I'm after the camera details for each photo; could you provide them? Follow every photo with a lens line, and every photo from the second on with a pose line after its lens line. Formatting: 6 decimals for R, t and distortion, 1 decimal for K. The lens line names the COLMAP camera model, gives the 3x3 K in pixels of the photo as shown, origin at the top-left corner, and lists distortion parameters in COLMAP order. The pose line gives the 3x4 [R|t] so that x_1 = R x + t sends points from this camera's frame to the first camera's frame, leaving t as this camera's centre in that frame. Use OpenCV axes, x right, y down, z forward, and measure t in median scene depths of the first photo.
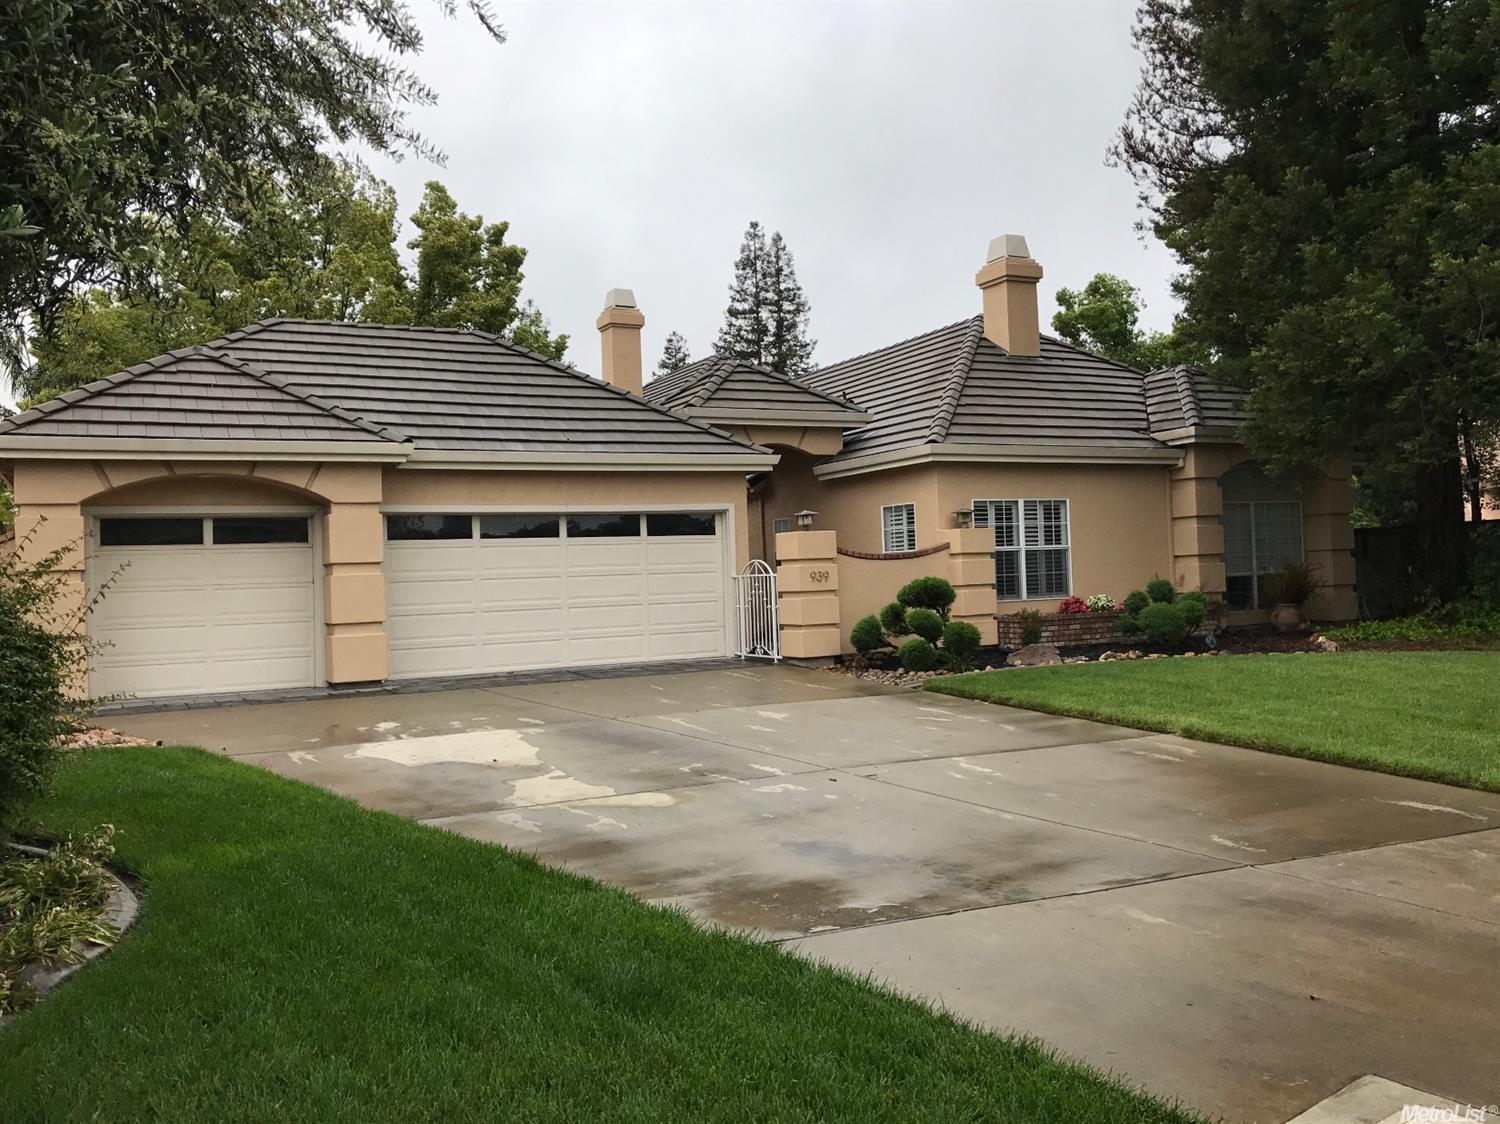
lens RADIAL K [[1227.2, 0, 750.0], [0, 1227.2, 562.0], [0, 0, 1]] dist [0.145288, -0.458812]
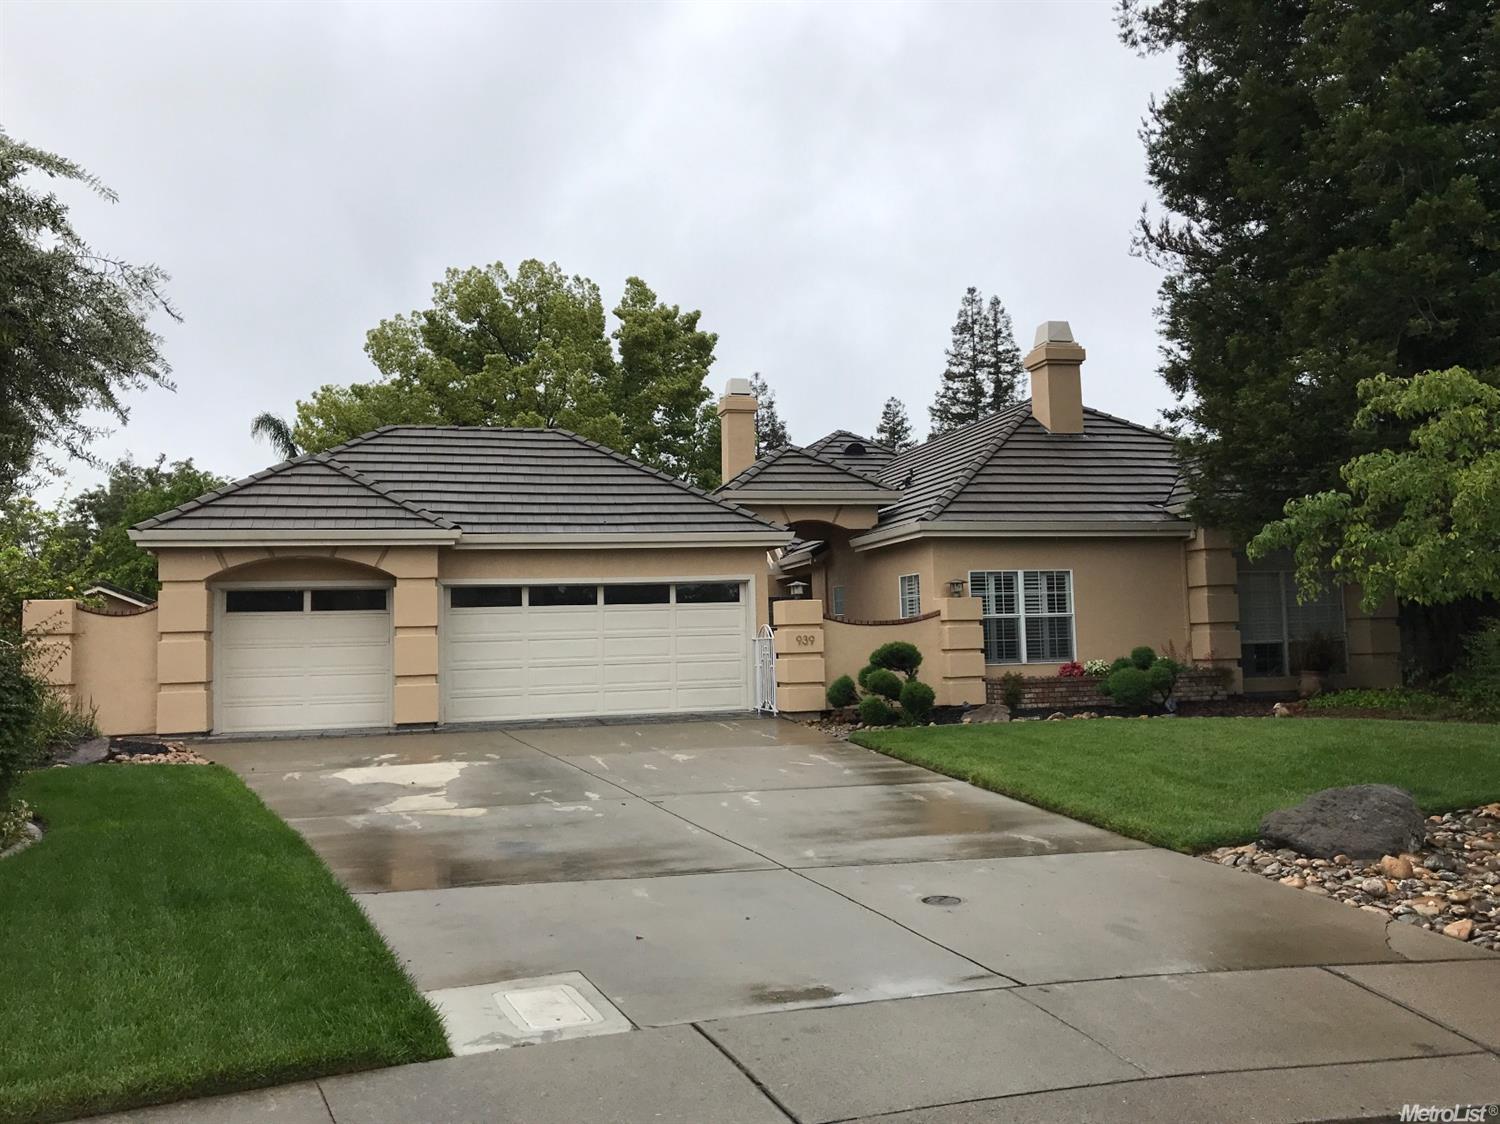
lens RADIAL K [[1227.2, 0, 750.0], [0, 1227.2, 562.0], [0, 0, 1]] dist [0.145288, -0.458812]
pose [[0.975269, -0.004256, -0.220981, 0.222680], [-0.005871, 0.998963, -0.045153, -0.007685], [0.220944, 0.045333, 0.974232, -0.105542]]
